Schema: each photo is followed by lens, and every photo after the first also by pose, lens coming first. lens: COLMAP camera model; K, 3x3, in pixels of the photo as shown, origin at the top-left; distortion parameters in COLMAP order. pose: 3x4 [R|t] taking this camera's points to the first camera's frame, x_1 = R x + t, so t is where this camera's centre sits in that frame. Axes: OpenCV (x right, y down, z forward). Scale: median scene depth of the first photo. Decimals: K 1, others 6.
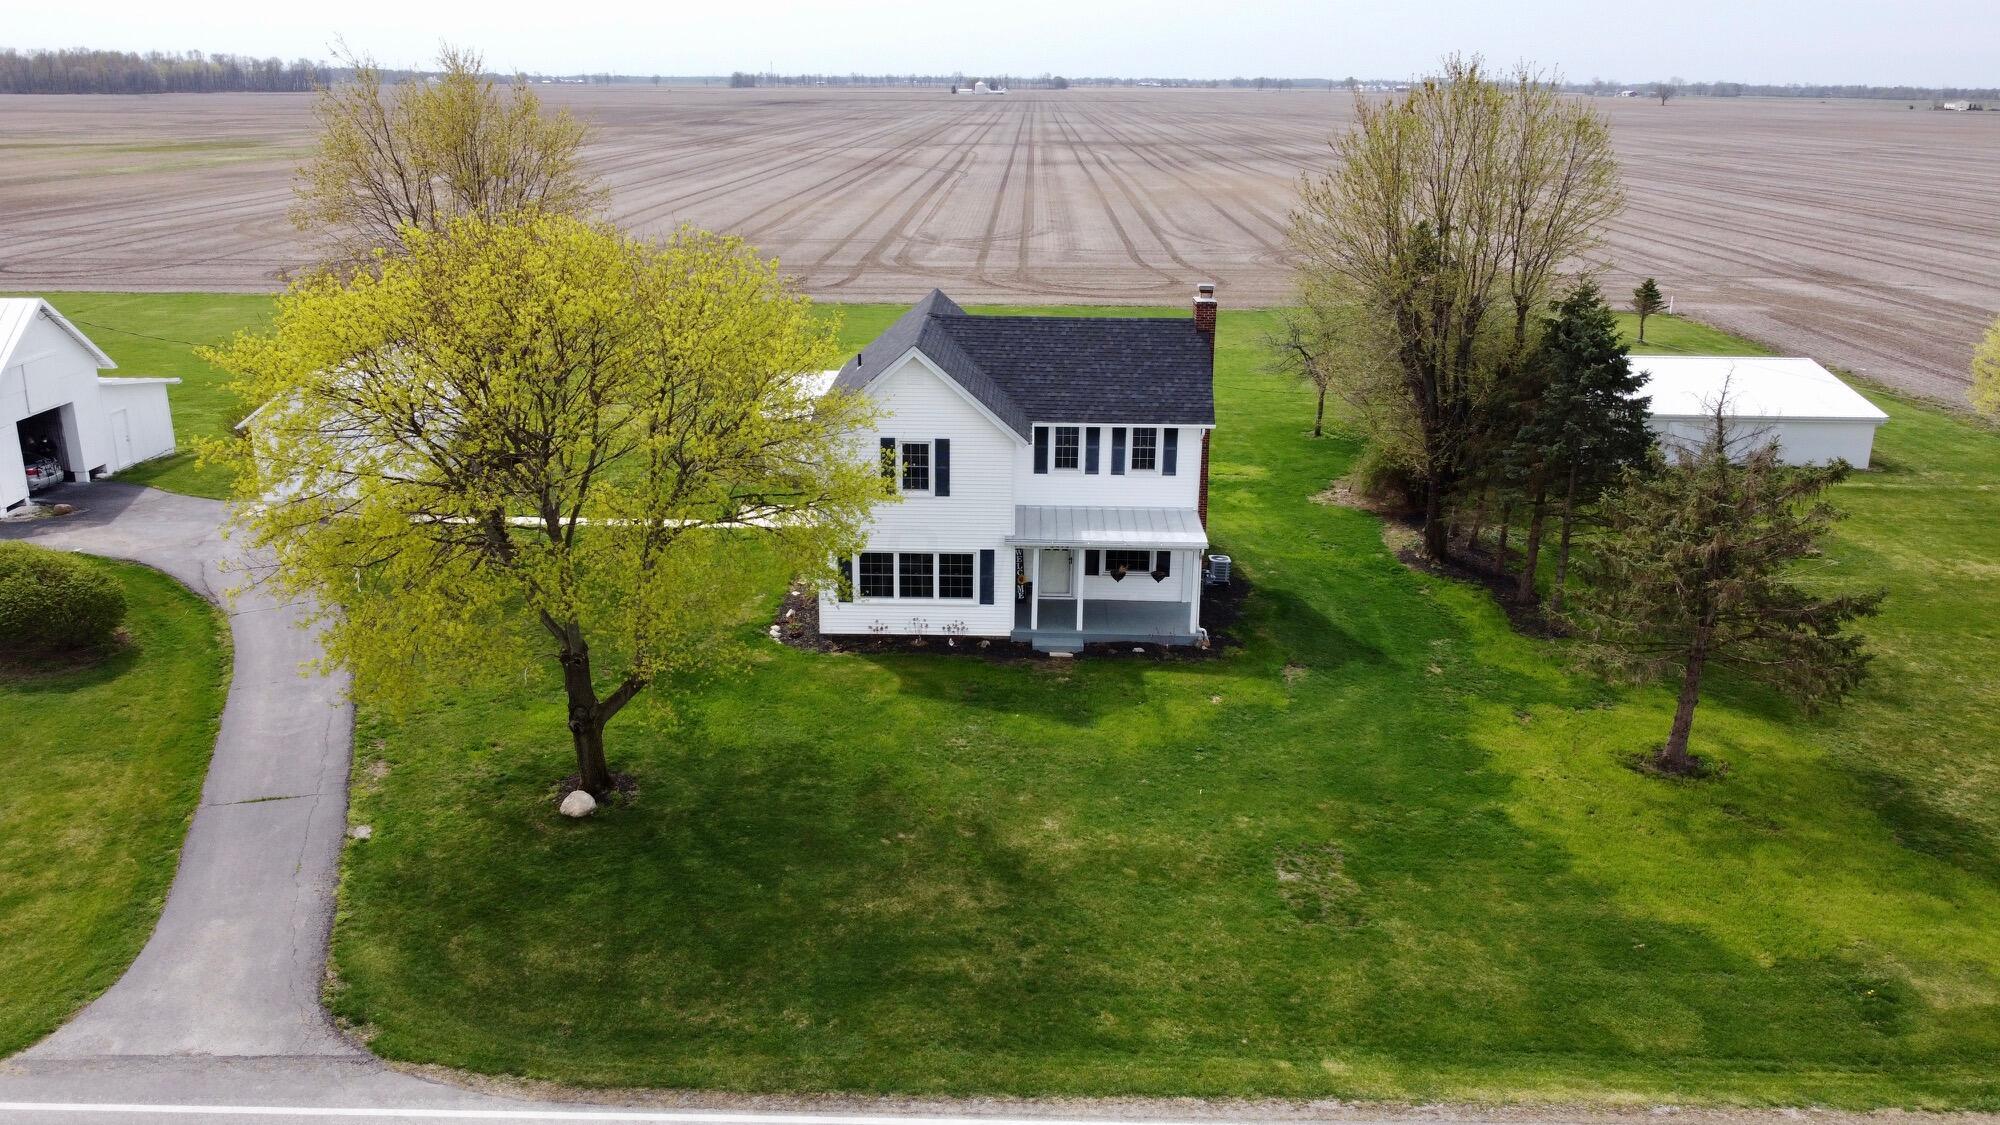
lens RADIAL K [[1518.0, 0, 1000.0], [0, 1518.0, 562.5], [0, 0, 1]] dist [0.004575, -0.009789]
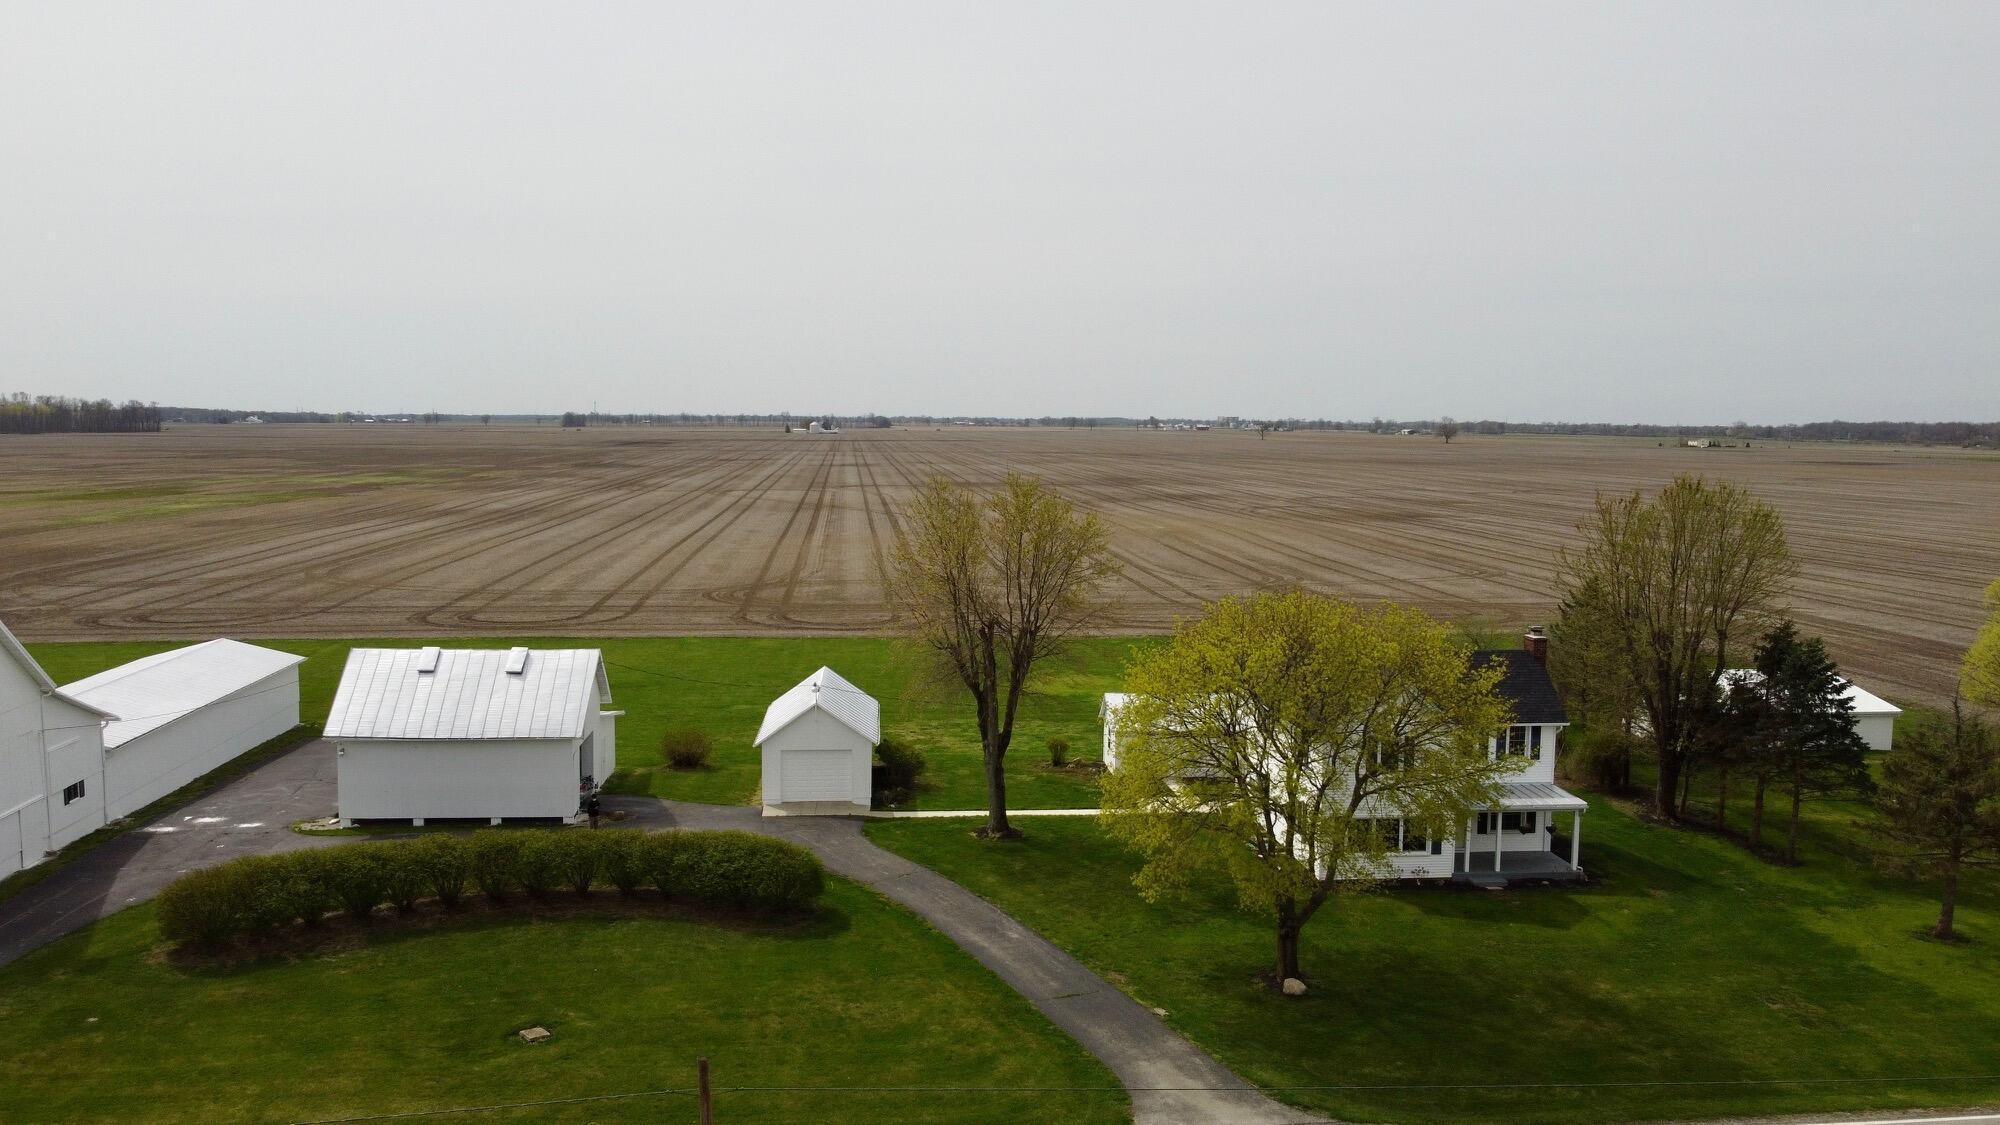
lens RADIAL K [[1519.6, 0, 1000.0], [0, 1519.6, 562.5], [0, 0, 1]] dist [-0.007805, -0.007289]
pose [[0.992895, -0.010857, 0.118494, -0.579623], [0.035650, 0.977226, -0.209183, 0.043854], [-0.113525, 0.211921, 0.970671, -0.379764]]
